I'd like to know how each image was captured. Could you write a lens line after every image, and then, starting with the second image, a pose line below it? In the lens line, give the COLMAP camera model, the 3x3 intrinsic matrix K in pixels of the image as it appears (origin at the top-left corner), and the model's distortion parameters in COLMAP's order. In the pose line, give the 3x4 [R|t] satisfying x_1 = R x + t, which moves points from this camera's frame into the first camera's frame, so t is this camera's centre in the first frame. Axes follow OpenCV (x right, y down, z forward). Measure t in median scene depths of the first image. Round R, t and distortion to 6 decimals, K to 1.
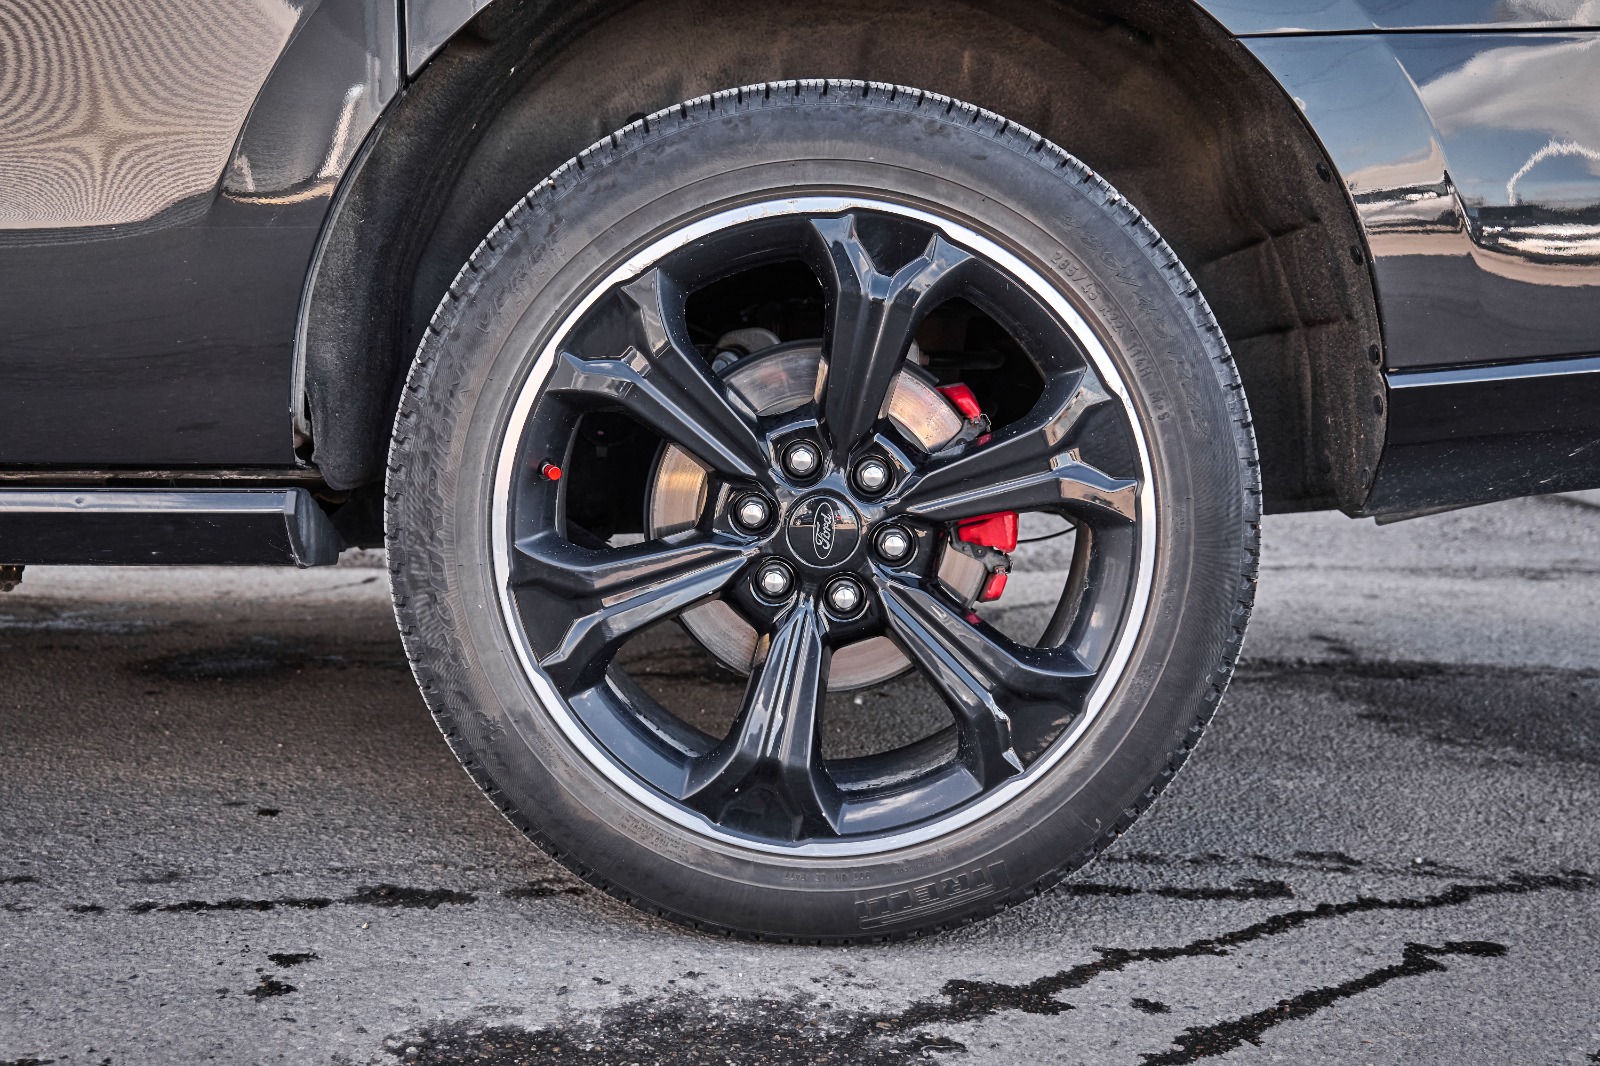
lens RADIAL K [[1553.1, 0, 799.0], [0, 1553.1, 534.9], [0, 0, 1]] dist [0.003589, -0.008280]
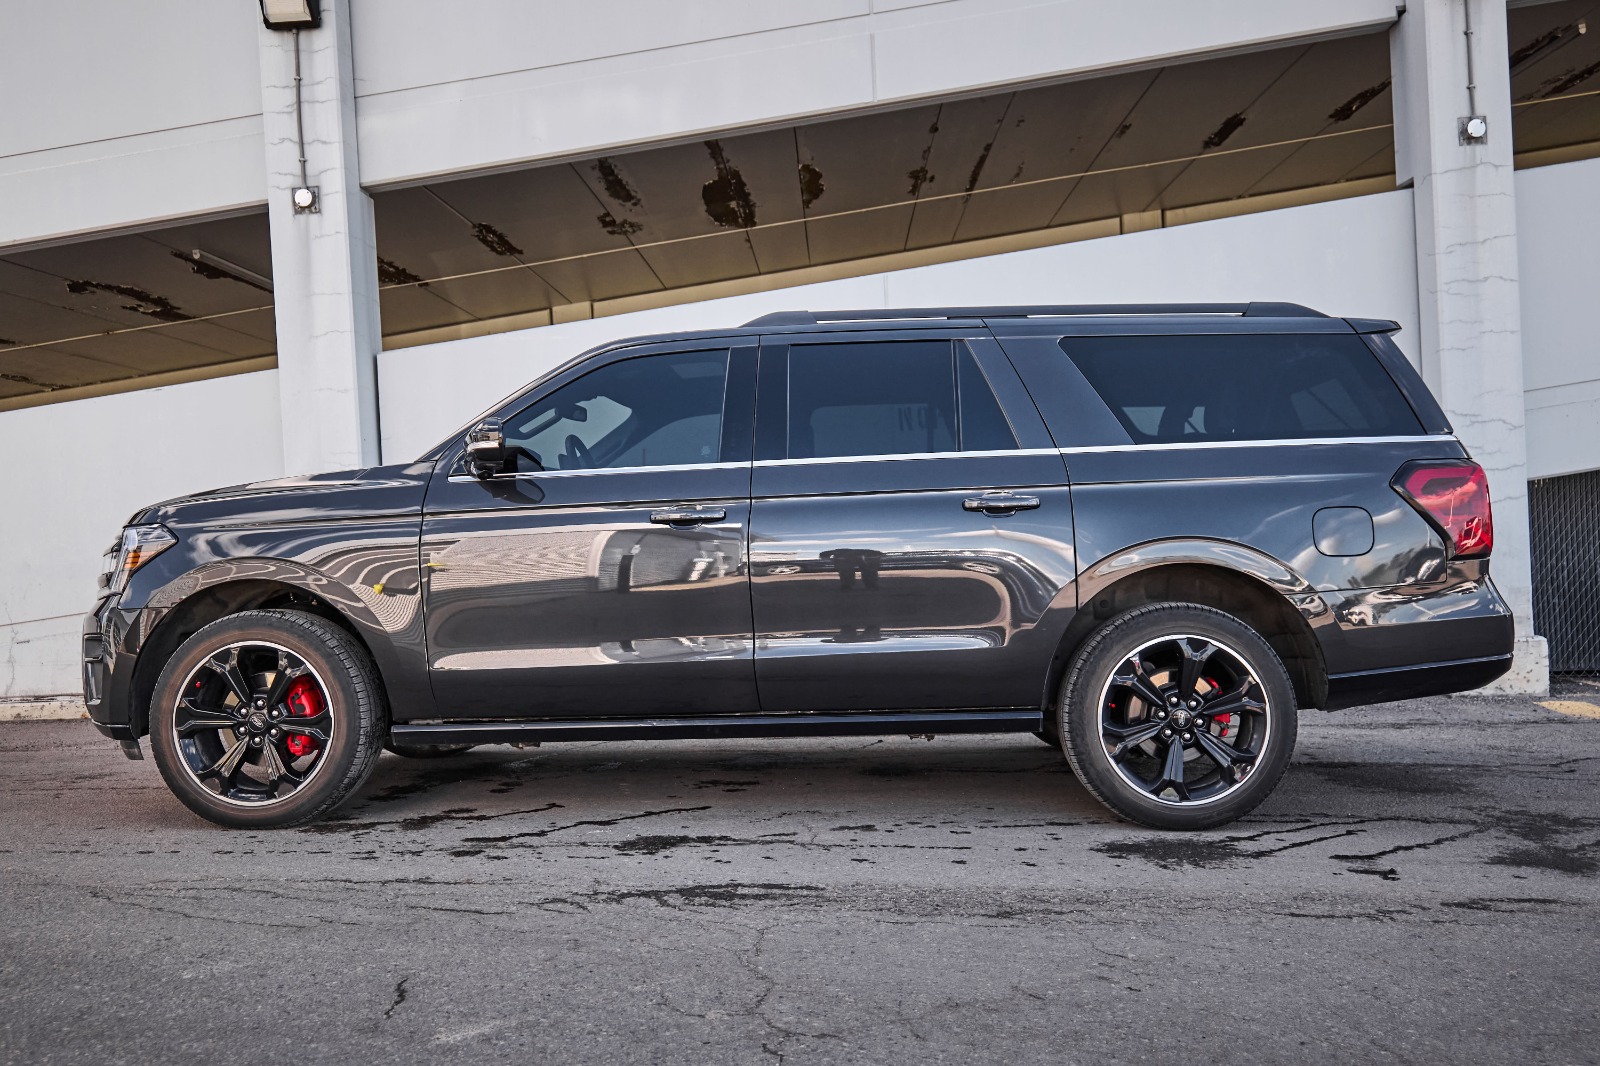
lens RADIAL K [[1179.7, 0, 799.3], [0, 1179.7, 532.5], [0, 0, 1]] dist [0.000423, 0.000767]
pose [[0.998298, -0.031242, -0.049239, -0.768367], [0.023580, 0.988536, -0.149132, -0.045150], [0.053334, 0.147717, 0.987591, -1.997206]]
